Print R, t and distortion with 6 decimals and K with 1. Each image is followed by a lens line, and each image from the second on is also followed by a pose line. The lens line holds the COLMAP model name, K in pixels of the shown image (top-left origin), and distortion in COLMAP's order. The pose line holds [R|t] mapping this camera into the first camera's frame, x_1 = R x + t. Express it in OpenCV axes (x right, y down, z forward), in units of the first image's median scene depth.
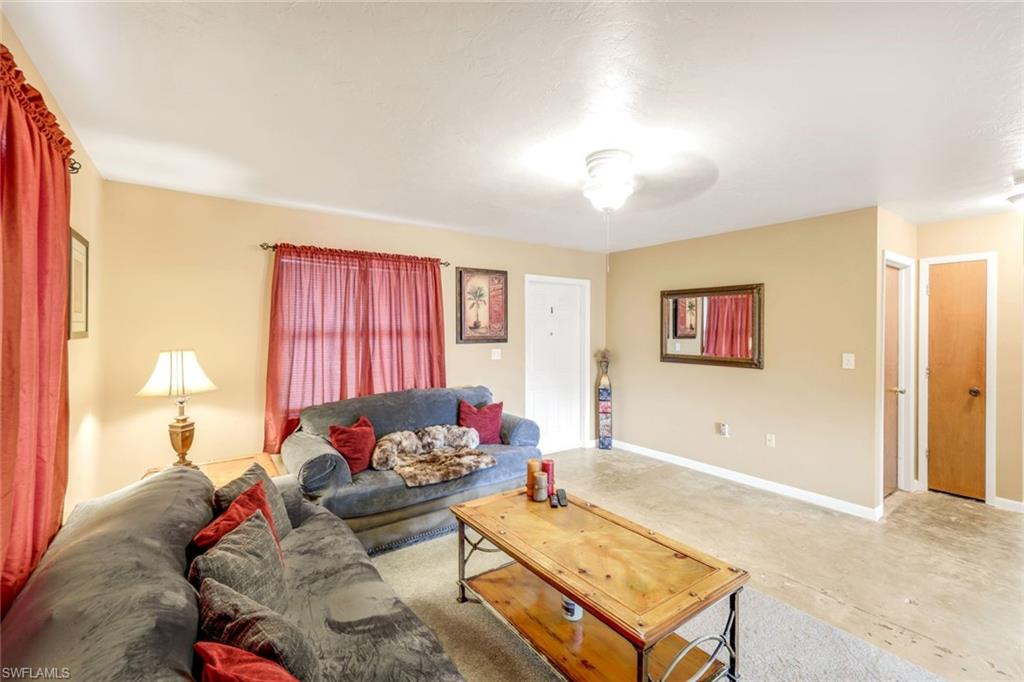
lens RADIAL K [[424.7, 0, 519.3], [0, 424.7, 326.9], [0, 0, 1]] dist [-0.000140, -0.000052]
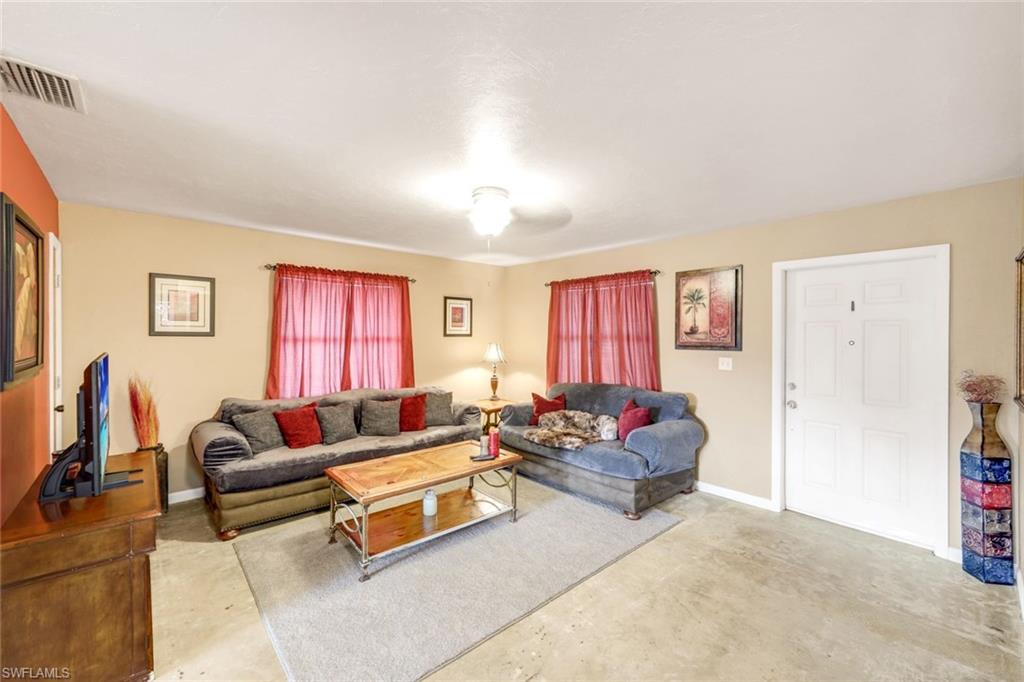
lens RADIAL K [[424.7, 0, 519.3], [0, 424.7, 326.9], [0, 0, 1]] dist [-0.000140, -0.000052]
pose [[0.123181, -0.017343, -0.992233, 0.790824], [-0.001169, 0.999844, -0.017621, 0.005199], [0.992384, 0.003331, 0.123142, 0.510213]]
